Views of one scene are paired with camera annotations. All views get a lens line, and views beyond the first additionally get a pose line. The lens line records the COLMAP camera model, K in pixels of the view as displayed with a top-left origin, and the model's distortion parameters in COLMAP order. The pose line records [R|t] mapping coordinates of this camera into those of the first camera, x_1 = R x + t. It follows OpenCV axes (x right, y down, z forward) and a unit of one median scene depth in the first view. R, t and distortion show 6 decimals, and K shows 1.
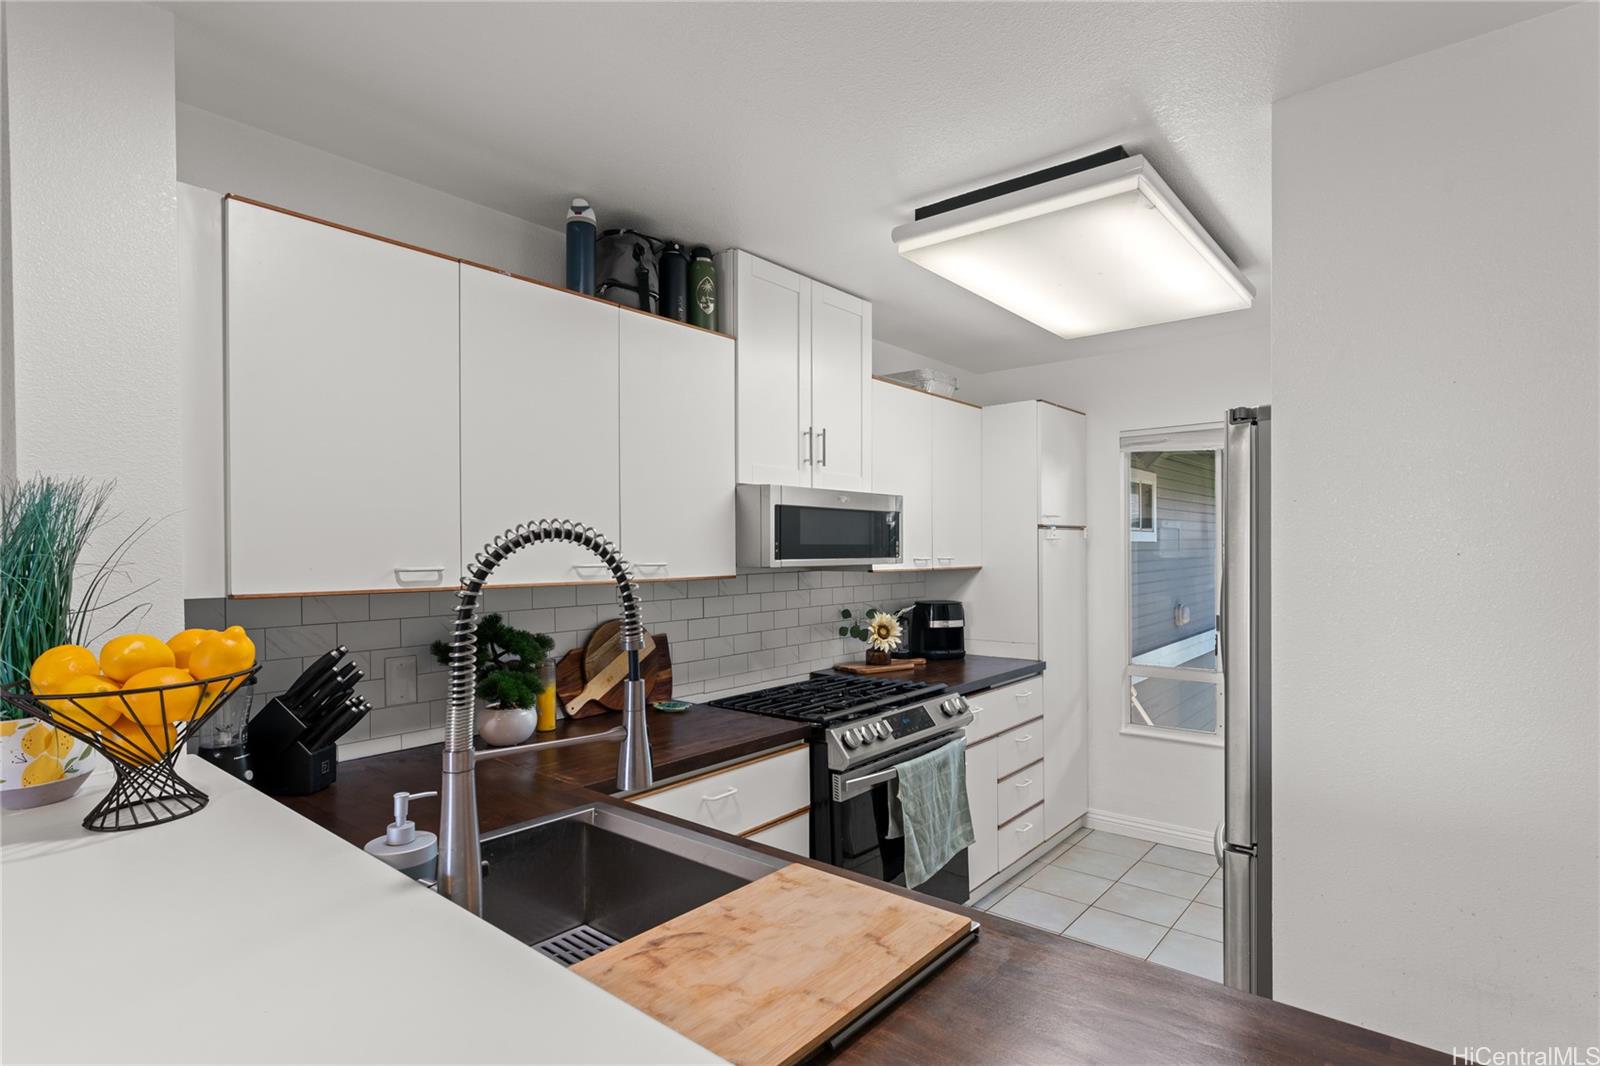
lens RADIAL K [[791.7, 0, 800.0], [0, 791.7, 533.0], [0, 0, 1]] dist [0.000894, -0.000018]
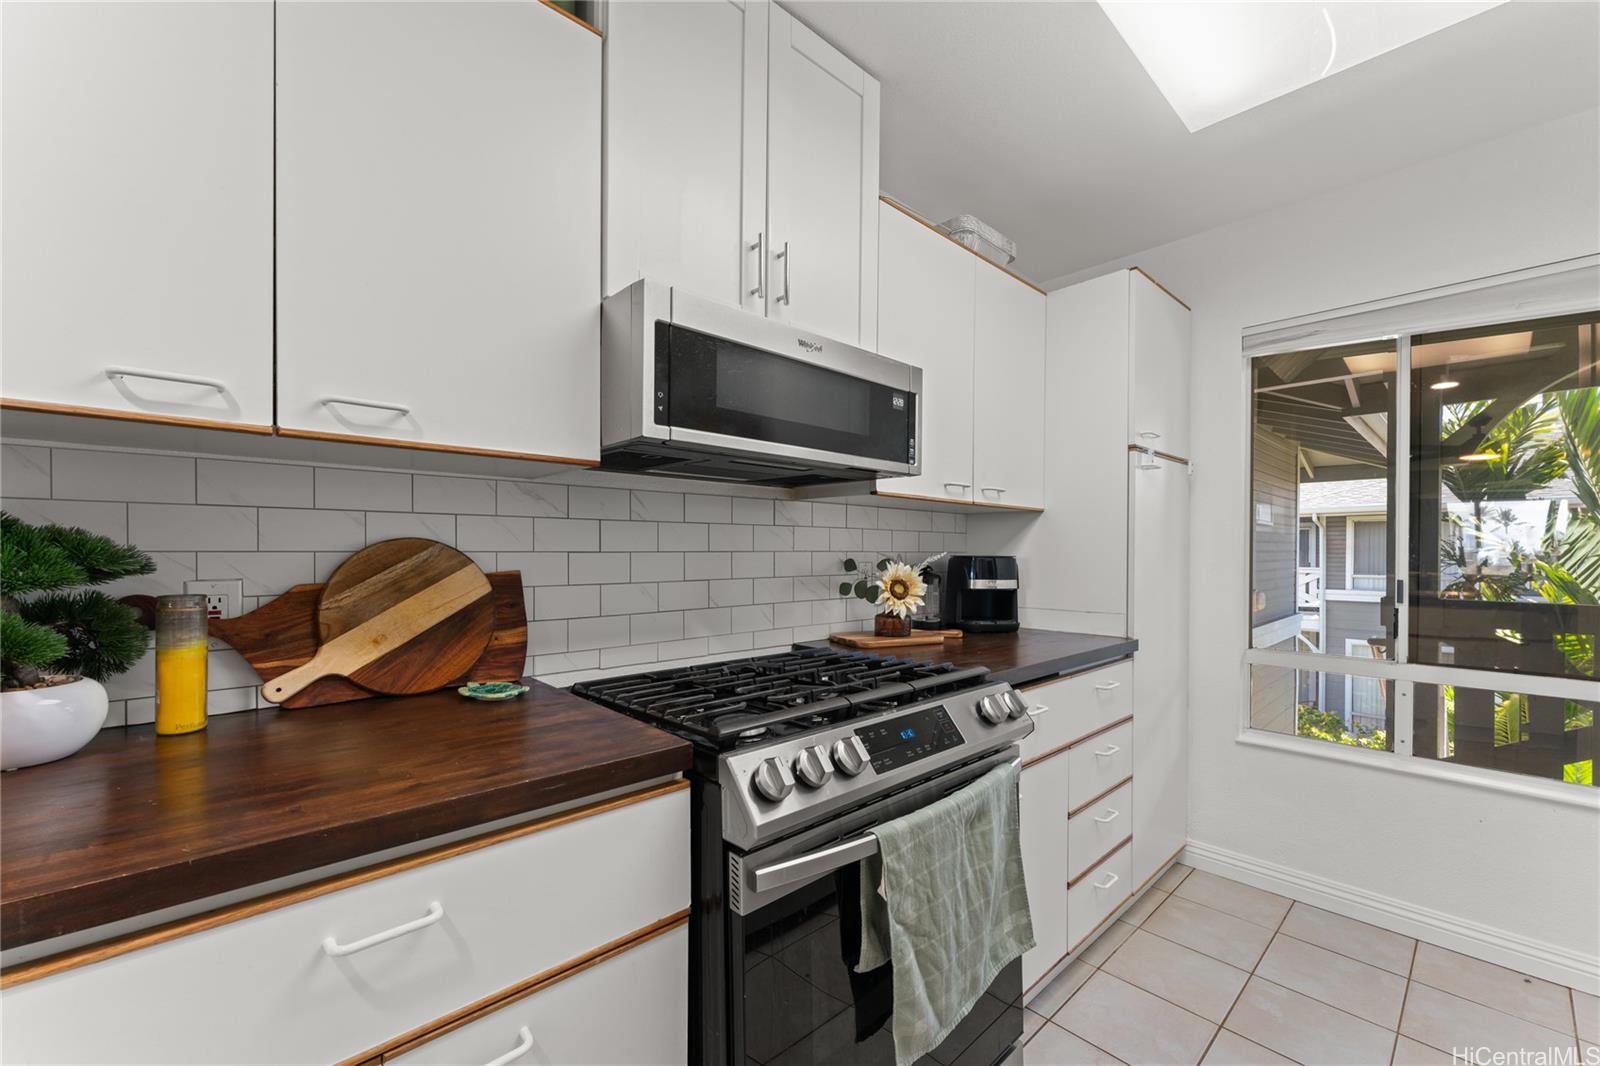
lens RADIAL K [[641.0, 0, 800.2], [0, 641.0, 544.7], [0, 0, 1]] dist [-0.000858, -0.000033]
pose [[0.992718, 0.010791, -0.119975, 0.106033], [-0.009500, 0.999891, 0.011326, 0.098457], [0.120084, -0.010104, 0.992712, 0.527784]]
